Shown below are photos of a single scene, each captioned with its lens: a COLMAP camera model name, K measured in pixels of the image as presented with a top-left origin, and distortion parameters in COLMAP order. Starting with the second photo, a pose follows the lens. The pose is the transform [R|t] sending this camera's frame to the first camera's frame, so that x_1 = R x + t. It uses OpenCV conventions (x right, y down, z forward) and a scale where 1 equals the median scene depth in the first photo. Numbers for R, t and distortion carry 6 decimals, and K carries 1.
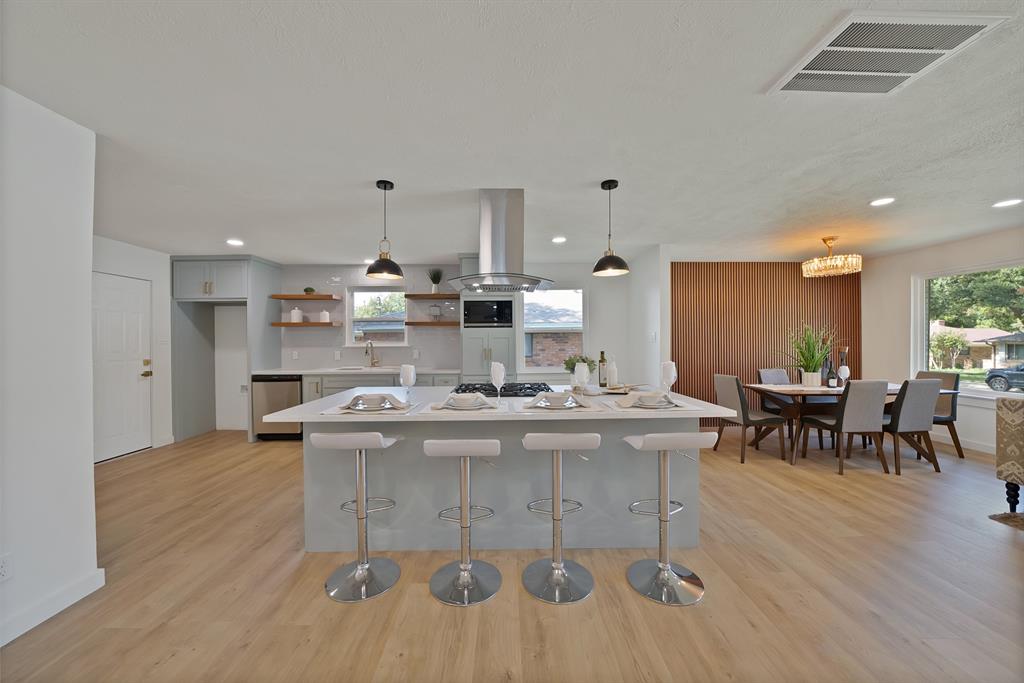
lens RADIAL K [[366.1, 0, 511.5], [0, 366.1, 342.6], [0, 0, 1]] dist [-0.027144, 0.002571]
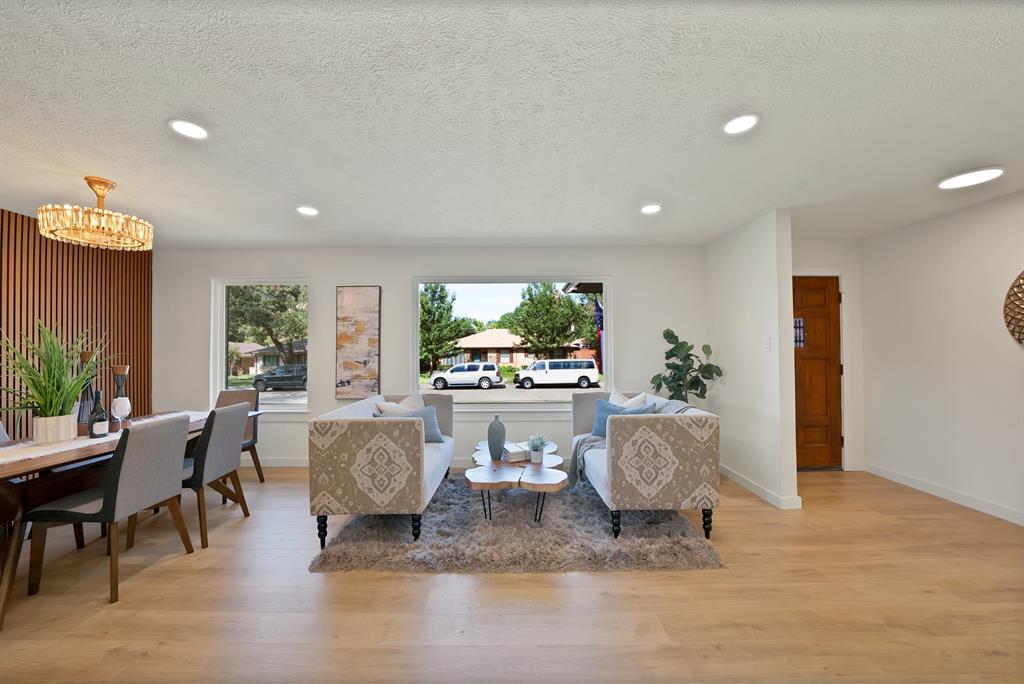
lens RADIAL K [[366.1, 0, 506.0], [0, 366.1, 342.6], [0, 0, 1]] dist [-0.027144, 0.002571]
pose [[0.018703, 0.022659, 0.999568, 0.328171], [0.011526, 0.999672, -0.022877, -0.006448], [-0.999759, 0.011949, 0.018435, 0.326751]]
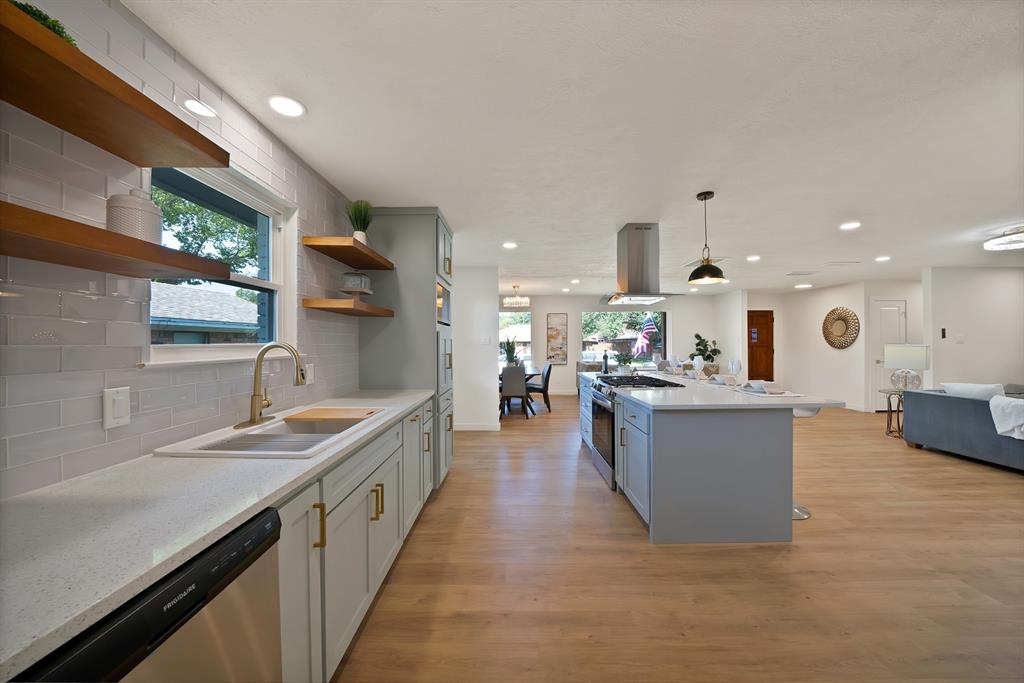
lens RADIAL K [[366.1, 0, 506.7], [0, 366.1, 340.9], [0, 0, 1]] dist [-0.027144, 0.002571]
pose [[0.024747, 0.010745, 0.999636, -0.921057], [0.008360, 0.999905, -0.010955, -0.000533], [-0.999659, 0.008628, 0.024654, 1.010031]]
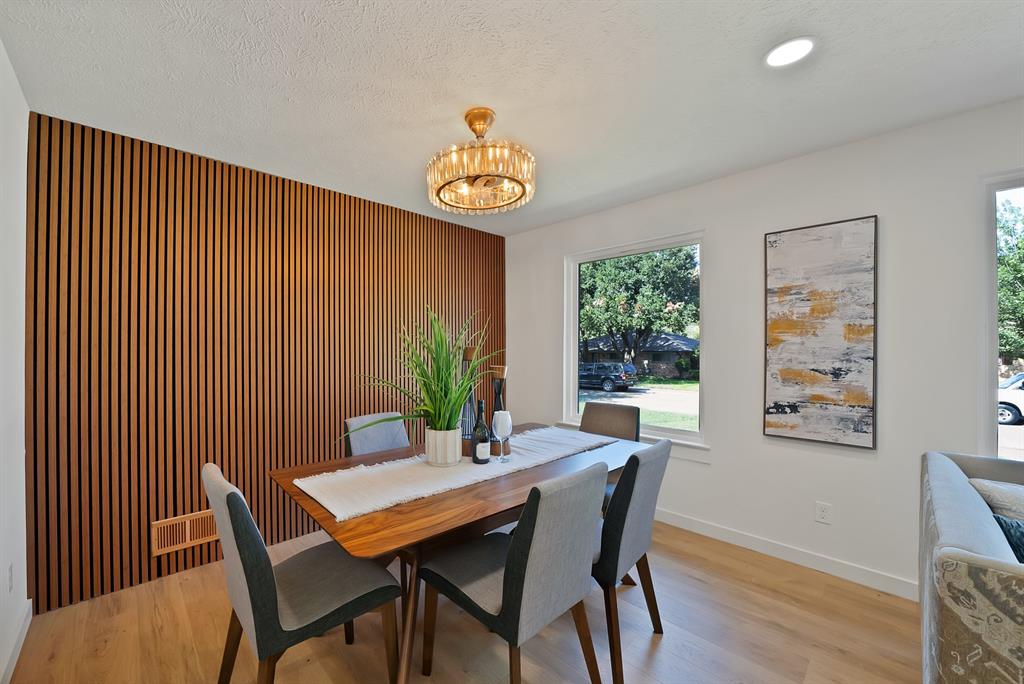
lens RADIAL K [[388.0, 0, 451.3], [0, 388.0, 345.3], [0, 0, 1]] dist [-0.012418, -0.000815]
pose [[0.768987, 0.010969, 0.639170, 0.569411], [-0.002650, 0.999899, -0.013971, -0.008038], [-0.639259, 0.009050, 0.768938, 0.668062]]
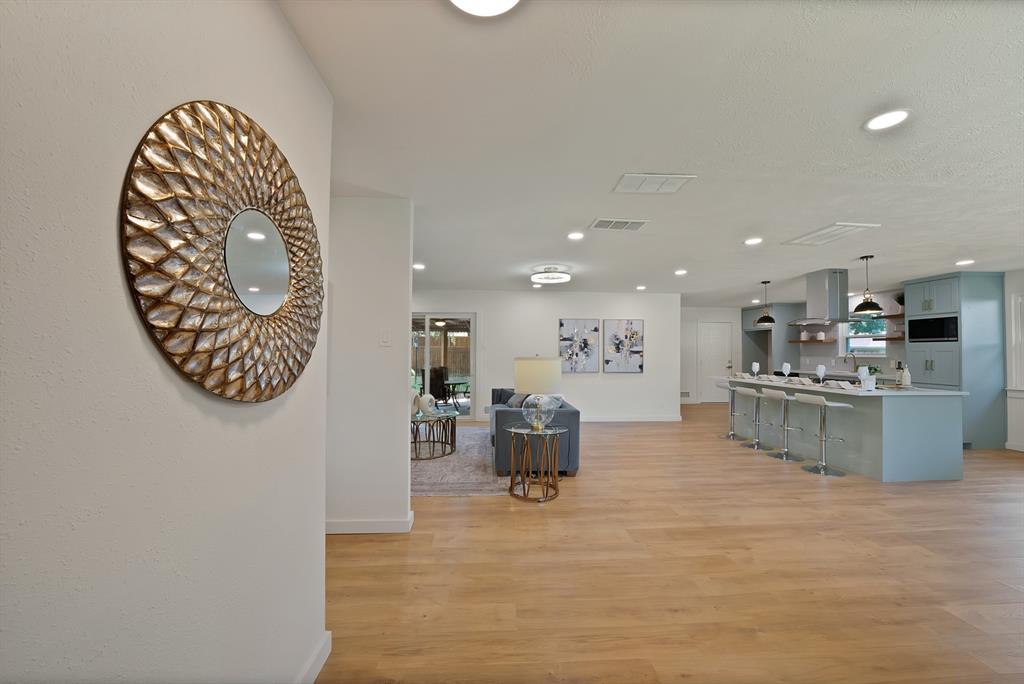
lens RADIAL K [[366.1, 0, 510.1], [0, 366.1, 342.7], [0, 0, 1]] dist [-0.027144, 0.002571]
pose [[0.038100, -0.015845, -0.999148, 1.157971], [-0.009522, 0.999823, -0.016219, -0.009586], [0.999229, 0.010132, 0.037942, -0.413428]]
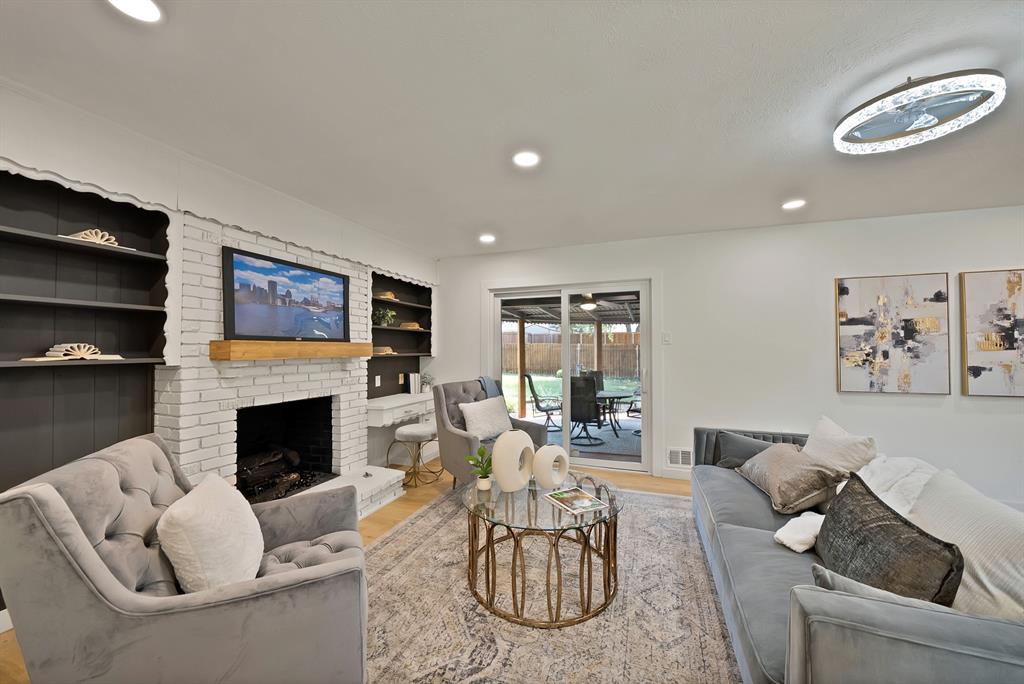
lens RADIAL K [[366.1, 0, 511.2], [0, 366.1, 342.1], [0, 0, 1]] dist [-0.027144, 0.002571]
pose [[-0.371350, -0.011191, -0.928426, 0.457388], [-0.000124, 0.999928, -0.012004, -0.001746], [0.928493, -0.004343, -0.371324, -0.493215]]
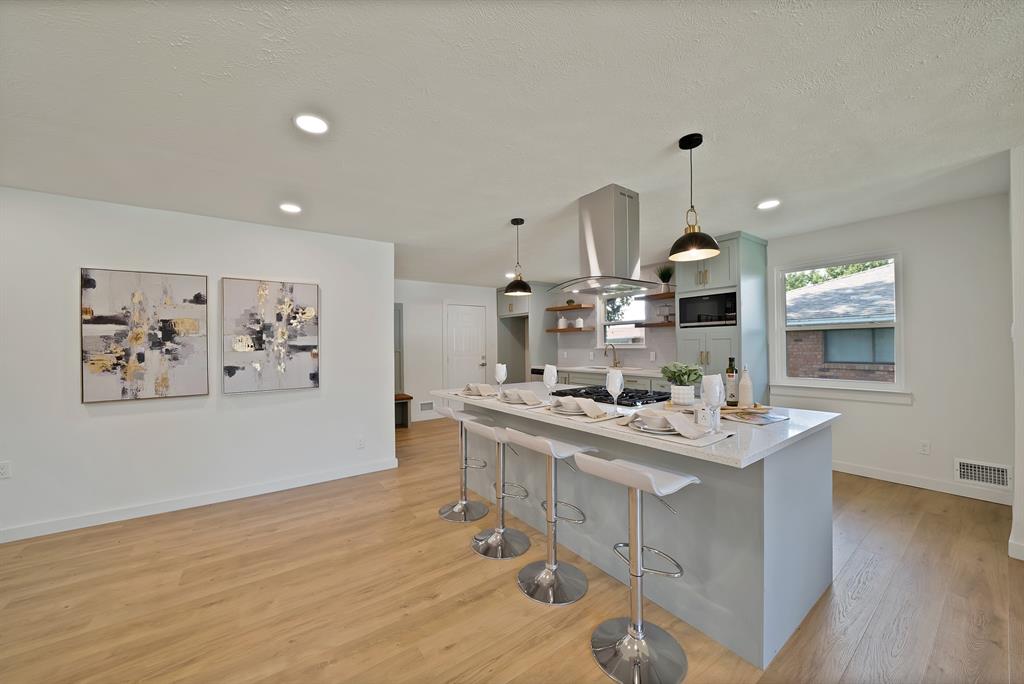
lens RADIAL K [[366.1, 0, 507.1], [0, 366.1, 344.8], [0, 0, 1]] dist [-0.027144, 0.002571]
pose [[0.565320, -0.002541, -0.824868, 0.438772], [0.007554, 0.999969, 0.002096, -0.004774], [0.824837, -0.007416, 0.565321, 0.161321]]
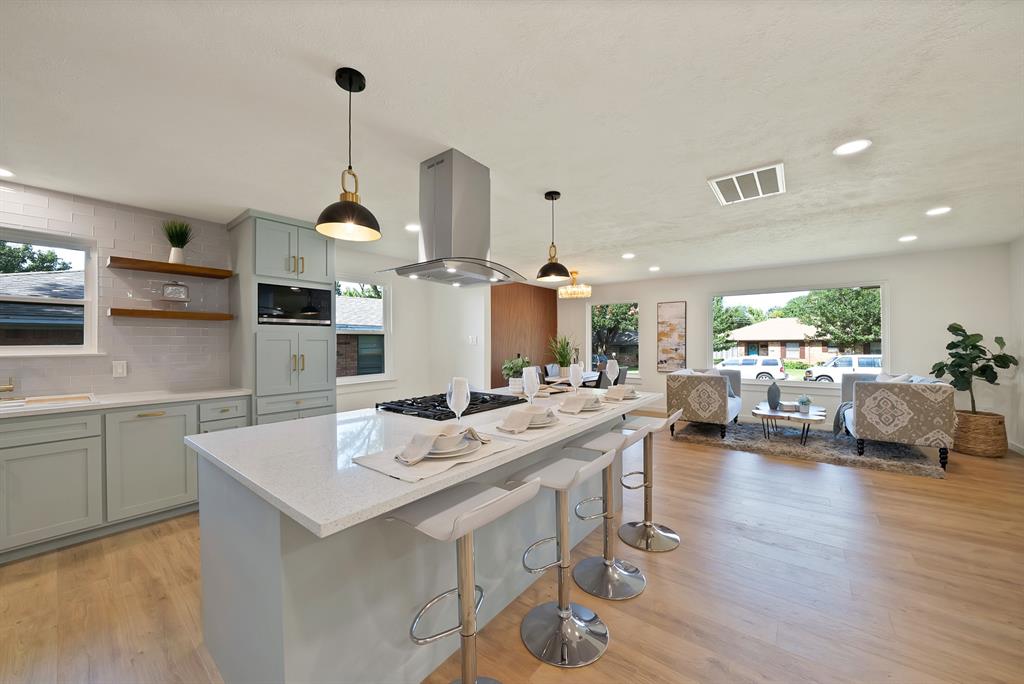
lens RADIAL K [[366.1, 0, 509.2], [0, 366.1, 341.2], [0, 0, 1]] dist [-0.027144, 0.002571]
pose [[0.637186, 0.006685, 0.770681, -0.404096], [0.005252, 0.999902, -0.013016, 0.001933], [-0.770692, 0.012341, 0.637088, 0.273456]]
